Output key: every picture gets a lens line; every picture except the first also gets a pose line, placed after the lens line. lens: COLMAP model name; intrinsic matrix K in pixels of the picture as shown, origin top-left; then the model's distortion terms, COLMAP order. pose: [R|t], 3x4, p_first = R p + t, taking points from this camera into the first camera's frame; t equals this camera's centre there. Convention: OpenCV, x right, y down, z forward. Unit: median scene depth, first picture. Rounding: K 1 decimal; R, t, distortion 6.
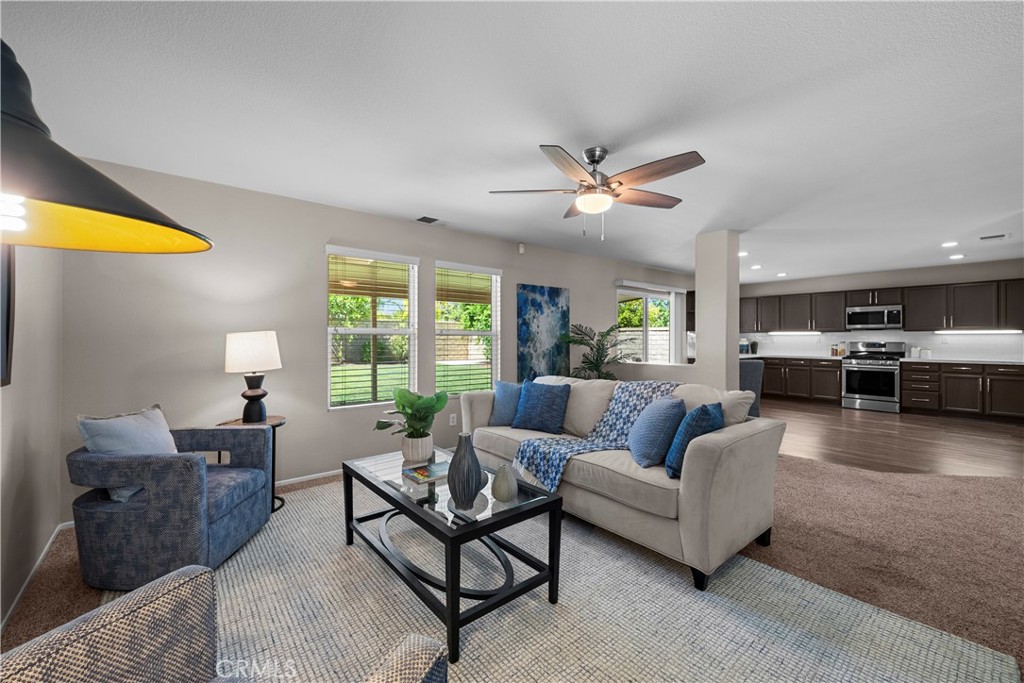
lens RADIAL K [[412.6, 0, 514.3], [0, 412.6, 337.3], [0, 0, 1]] dist [0.000850, -0.000054]
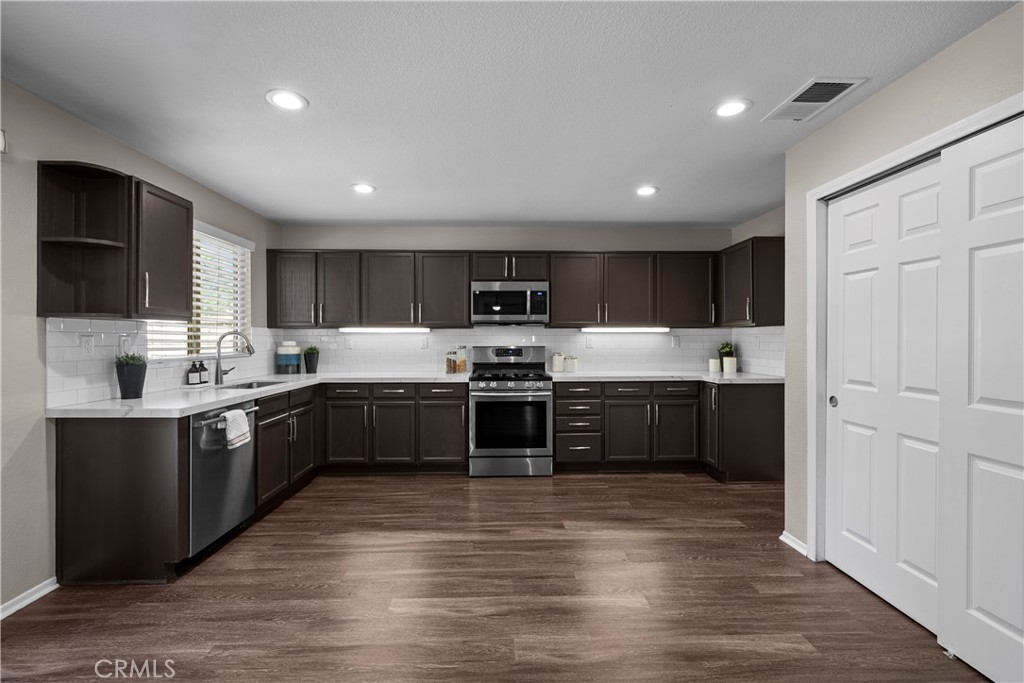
lens RADIAL K [[434.5, 0, 511.3], [0, 434.5, 336.6], [0, 0, 1]] dist [0.001047, 0.000216]
pose [[0.618705, 0.000492, 0.785623, 0.428582], [0.001051, 0.999998, -0.001454, -0.001041], [-0.785623, 0.001726, 0.618703, 0.662933]]
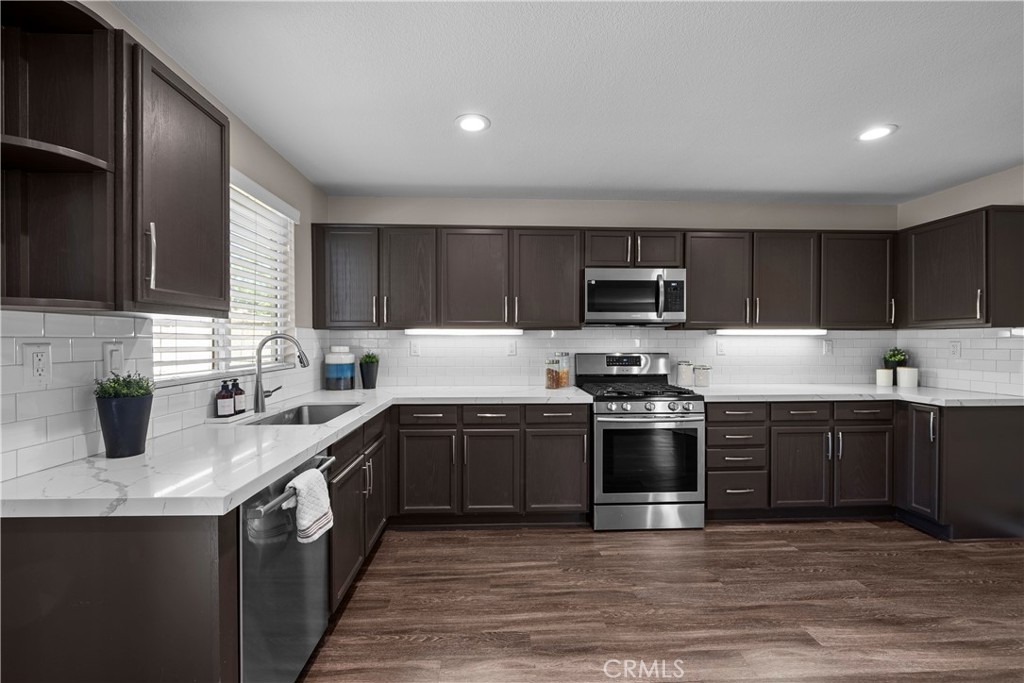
lens RADIAL K [[419.3, 0, 512.0], [0, 419.3, 341.5], [0, 0, 1]] dist [0.000213, -0.000137]
pose [[0.604877, -0.006264, 0.796294, 0.471036], [-0.000386, 0.999967, 0.008159, -0.004875], [-0.796319, -0.005243, 0.604854, 0.873697]]
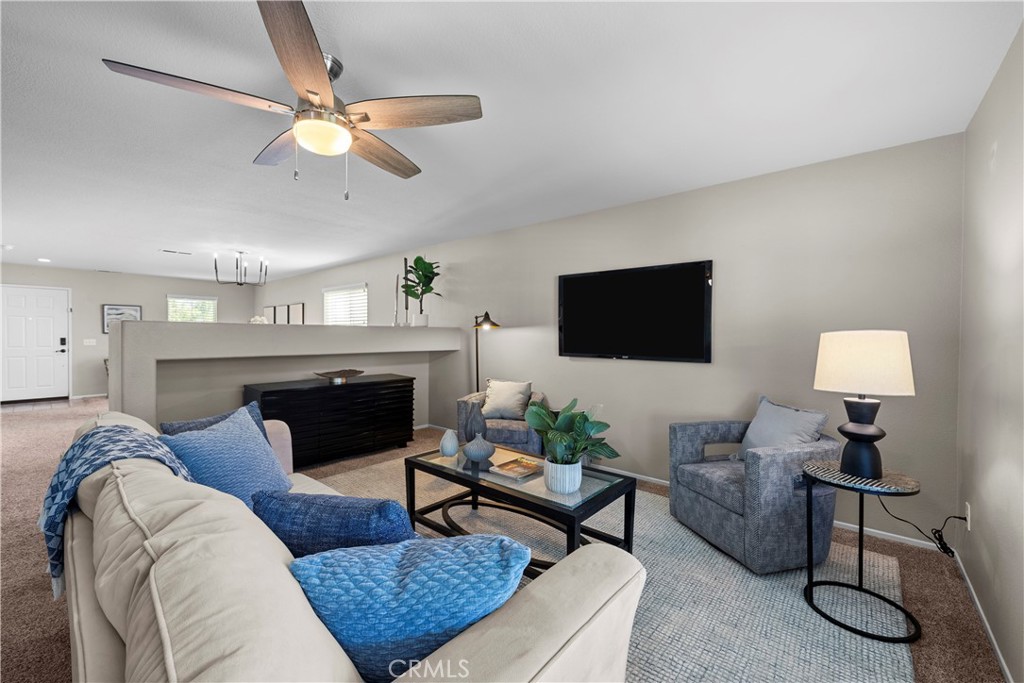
lens RADIAL K [[410.9, 0, 508.0], [0, 410.9, 345.2], [0, 0, 1]] dist [0.007981, -0.000104]
pose [[-0.989142, -0.001101, -0.146958, -0.003612], [-0.004684, 0.999700, 0.024042, -0.001442], [0.146887, 0.024469, -0.988851, 0.631555]]
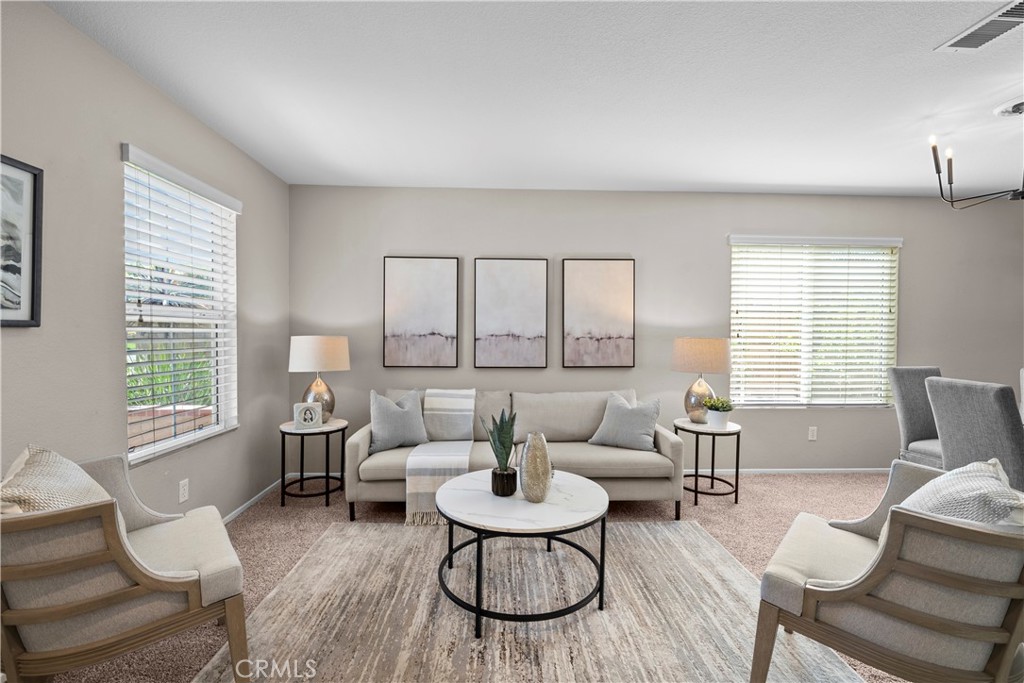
lens RADIAL K [[443.2, 0, 511.1], [0, 443.2, 340.2], [0, 0, 1]] dist [0.002745, 0.000310]
pose [[-0.607815, 0.009213, -0.794026, 0.888571], [-0.003702, 0.999889, 0.014435, 0.001859], [0.794070, 0.011713, -0.607713, -0.359423]]
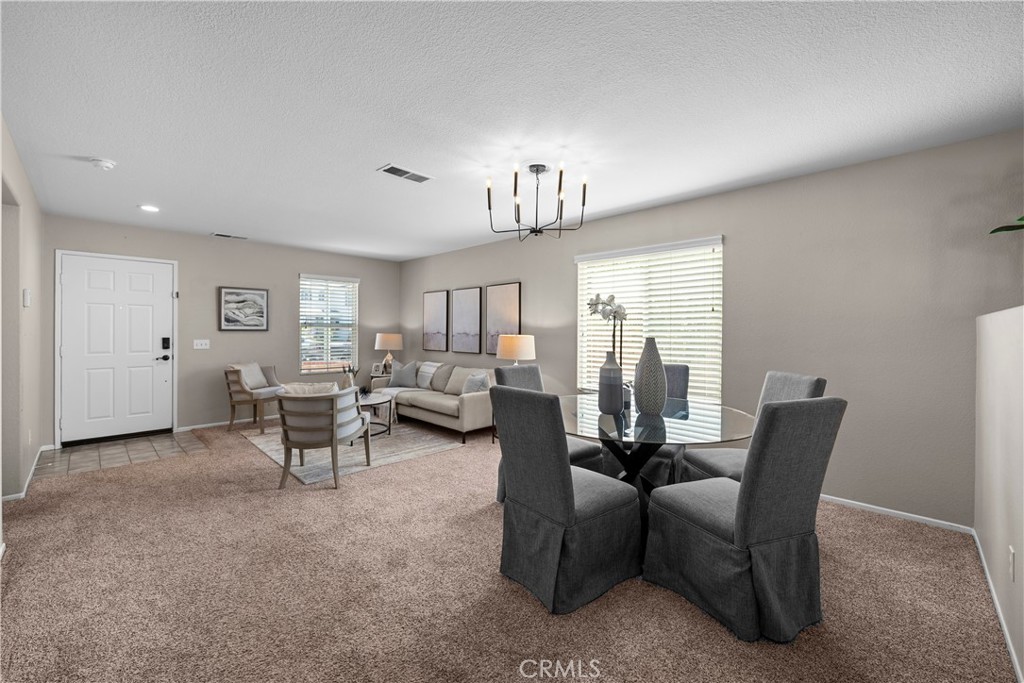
lens RADIAL K [[412.6, 0, 514.3], [0, 412.6, 337.3], [0, 0, 1]] dist [0.000850, -0.000054]
pose [[-0.994434, 0.000149, -0.105364, 0.471160], [-0.001420, 0.999889, 0.014814, -0.001257], [0.105355, 0.014881, -0.994323, 0.148046]]
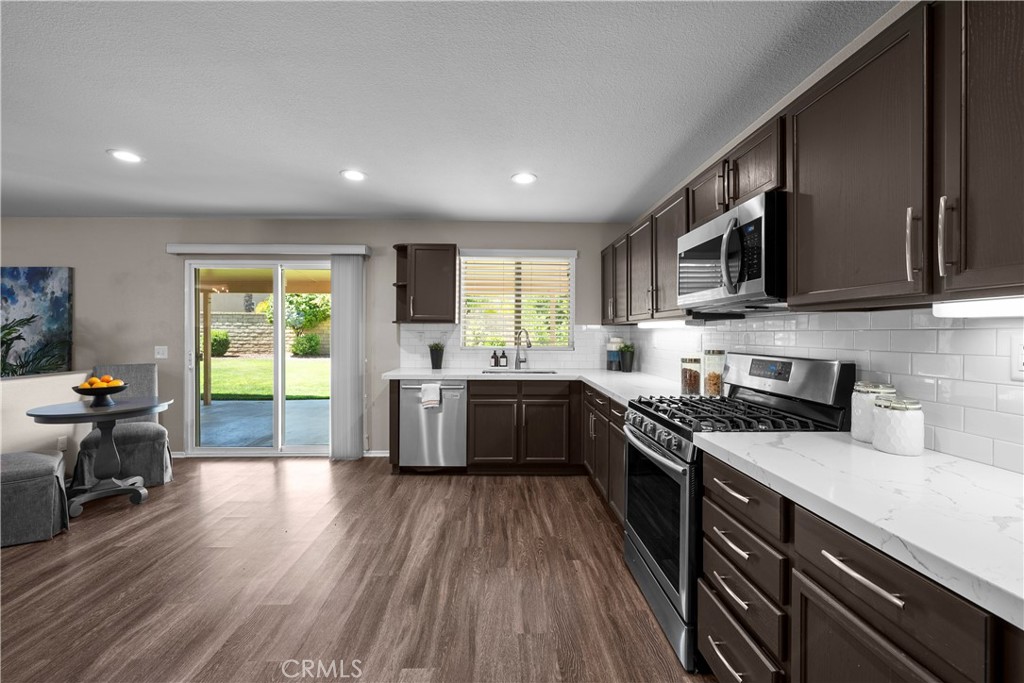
lens RADIAL K [[412.4, 0, 509.4], [0, 412.4, 331.7], [0, 0, 1]] dist [-0.000062, -0.000152]
pose [[0.782125, -0.000358, -0.623122, 0.966659], [-0.002929, 0.999987, -0.004251, -0.001686], [0.623115, 0.005150, 0.782113, 0.737762]]
